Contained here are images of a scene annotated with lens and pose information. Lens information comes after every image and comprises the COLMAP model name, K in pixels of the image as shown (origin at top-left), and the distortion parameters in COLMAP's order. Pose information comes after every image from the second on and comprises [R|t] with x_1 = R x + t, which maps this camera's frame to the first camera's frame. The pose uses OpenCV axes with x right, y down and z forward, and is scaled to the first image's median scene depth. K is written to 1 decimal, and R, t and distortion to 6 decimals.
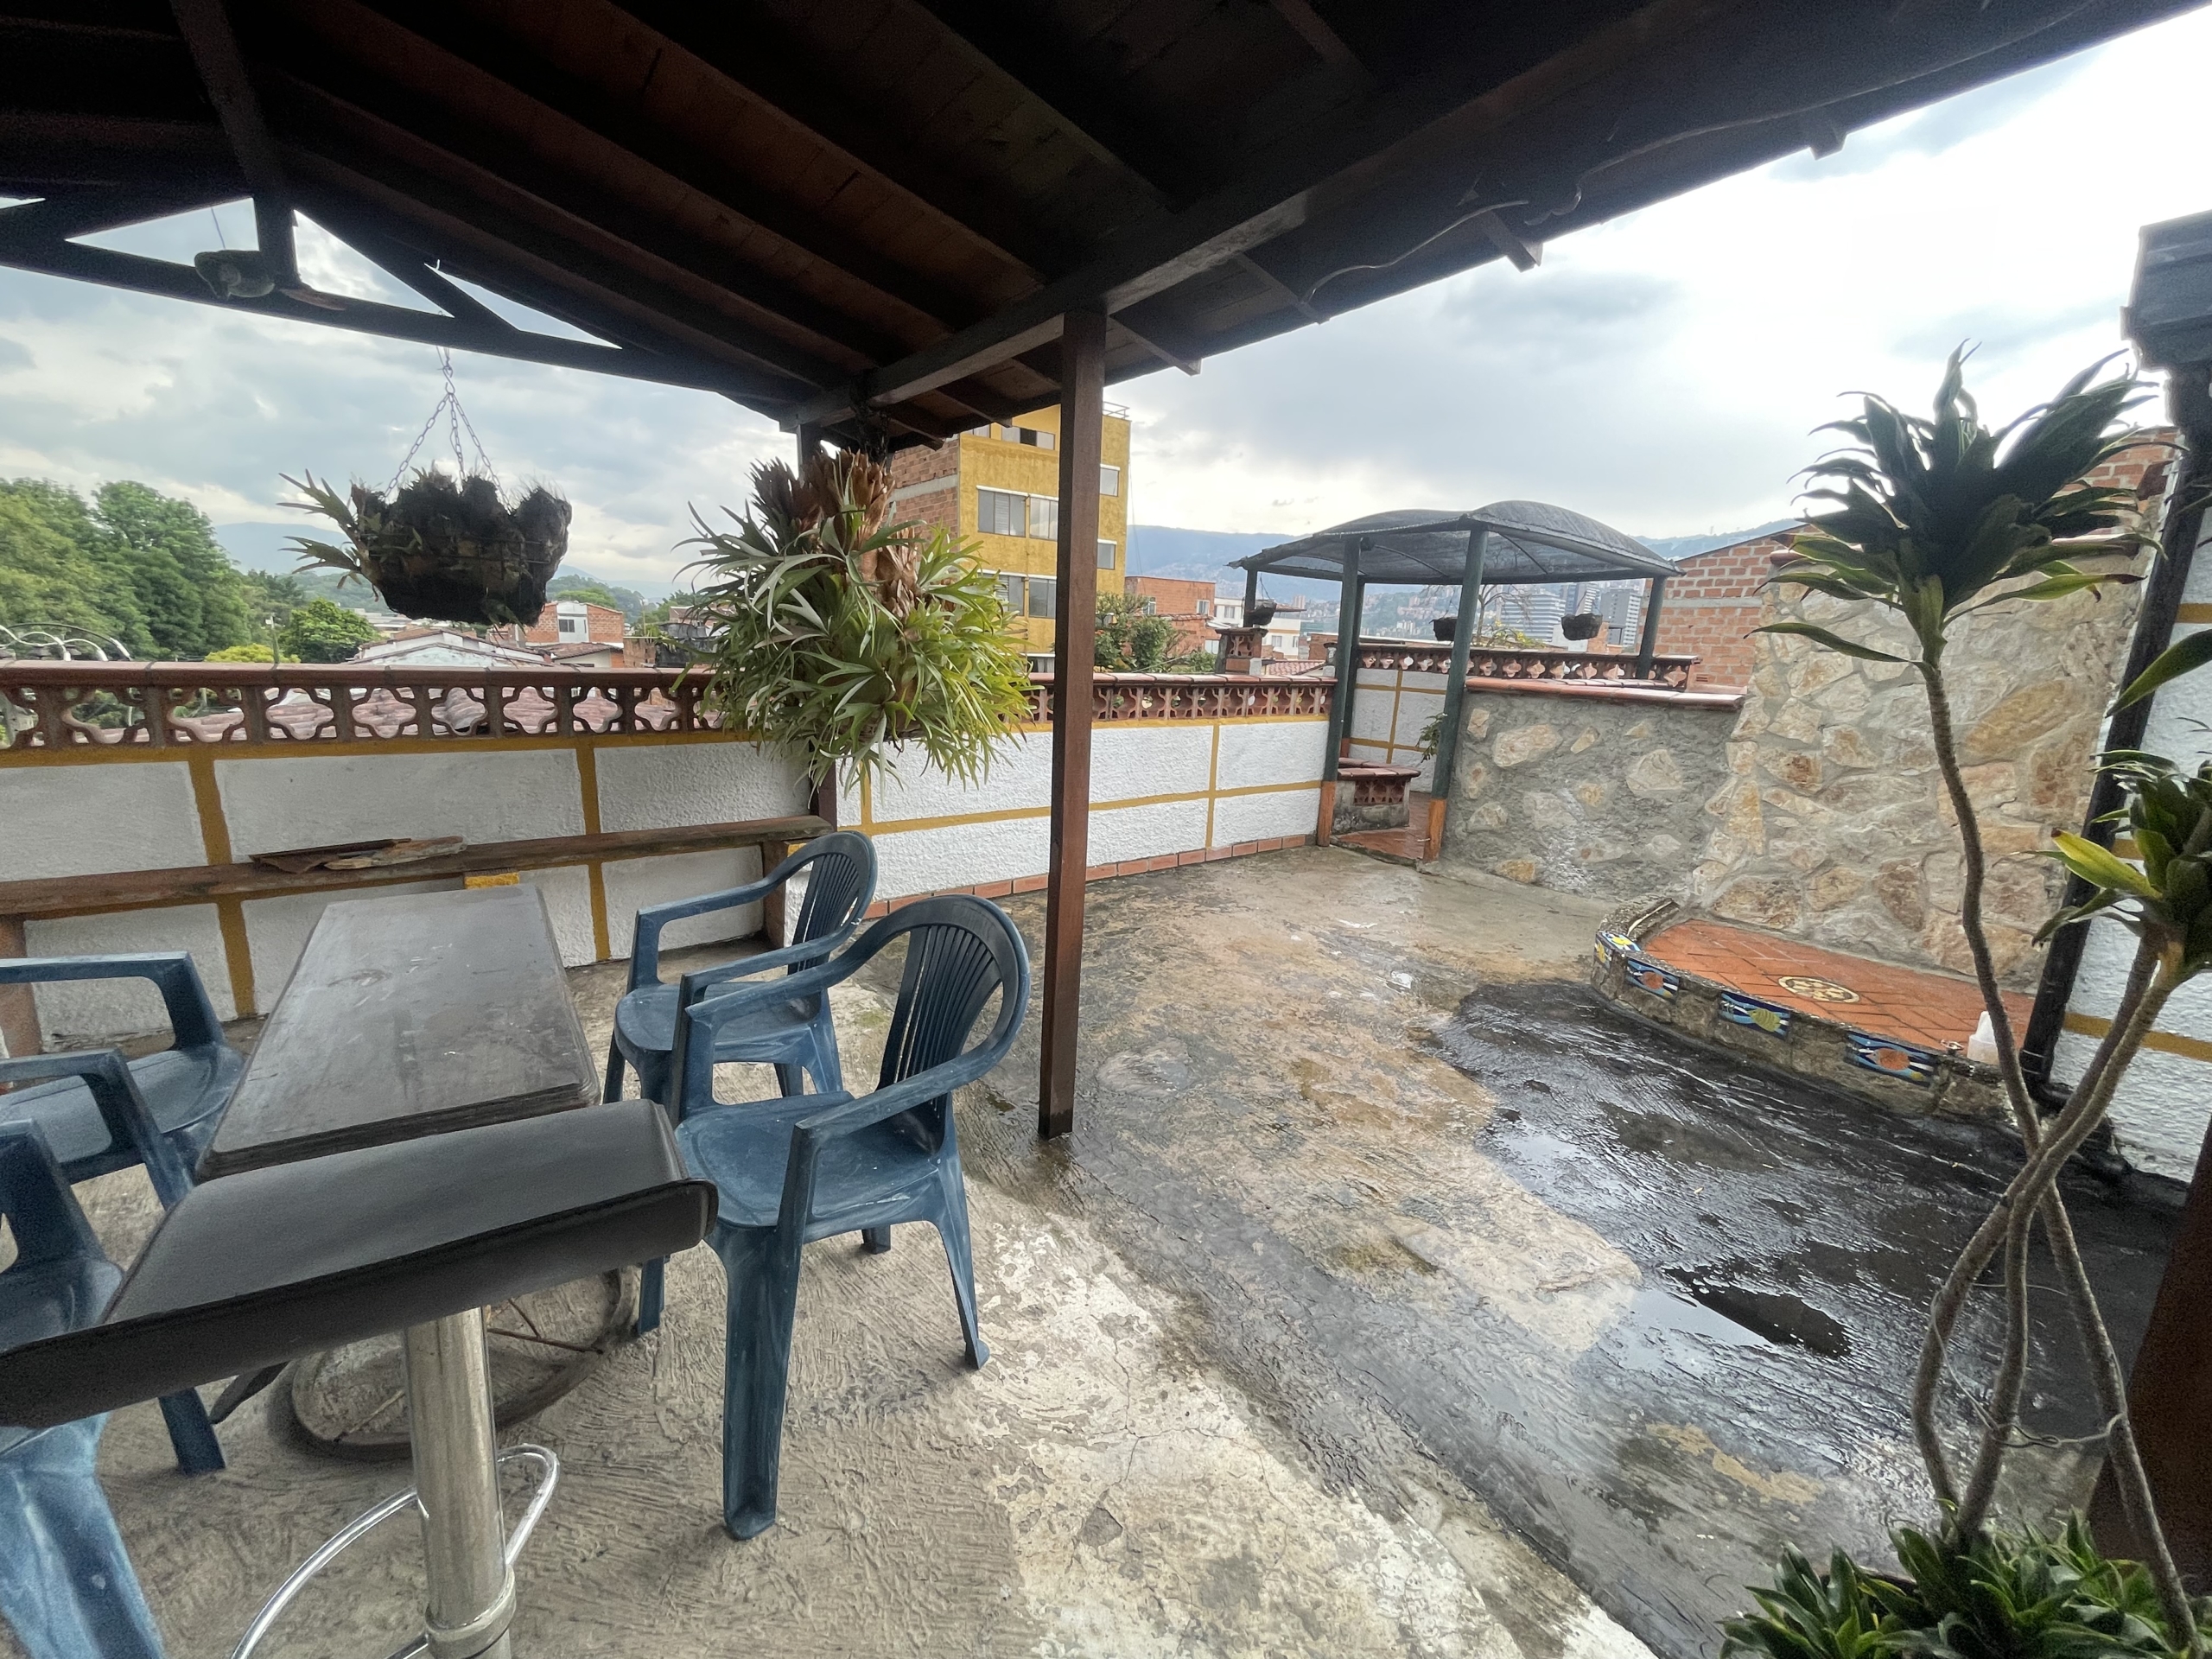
lens RADIAL K [[895.8, 0, 1094.1], [0, 895.8, 841.6], [0, 0, 1]] dist [-0.004346, 0.002287]
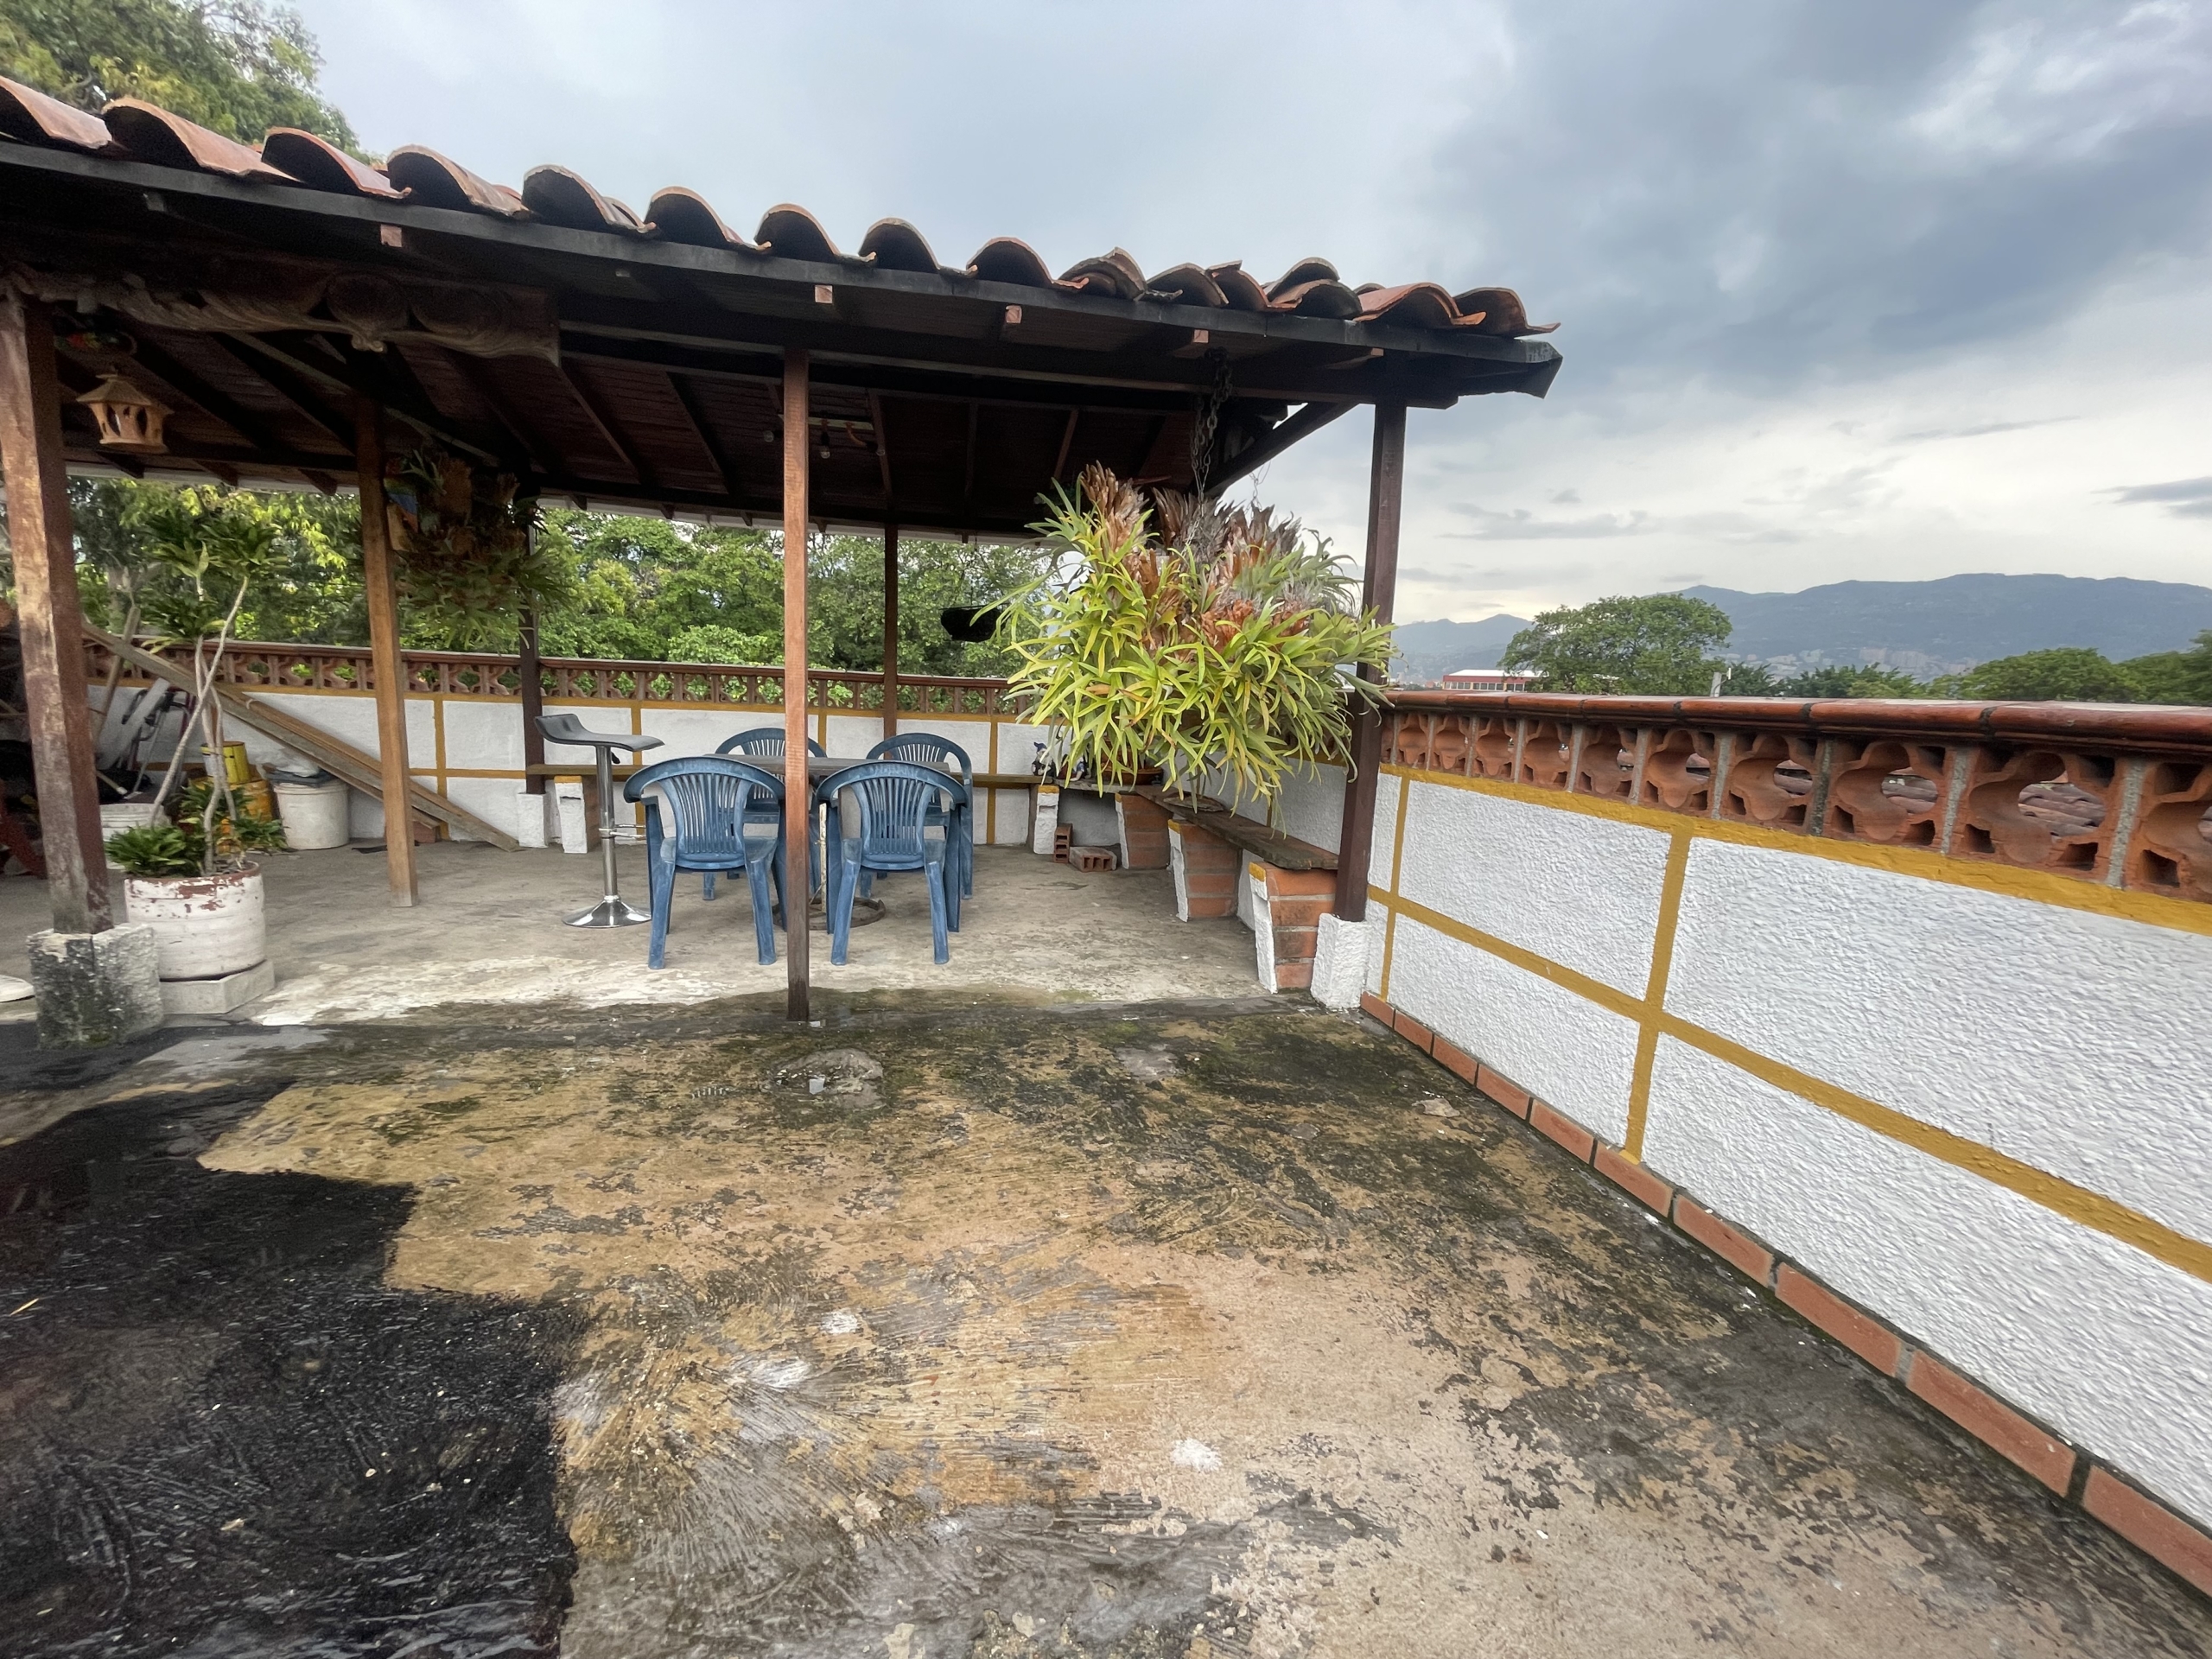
lens RADIAL K [[895.8, 0, 1099.4], [0, 895.8, 824.4], [0, 0, 1]] dist [-0.004346, 0.002287]
pose [[-0.412882, 0.088210, -0.906503, 0.543034], [-0.252235, 0.945295, 0.206870, -0.174166], [0.875160, 0.314065, -0.368046, 1.083117]]
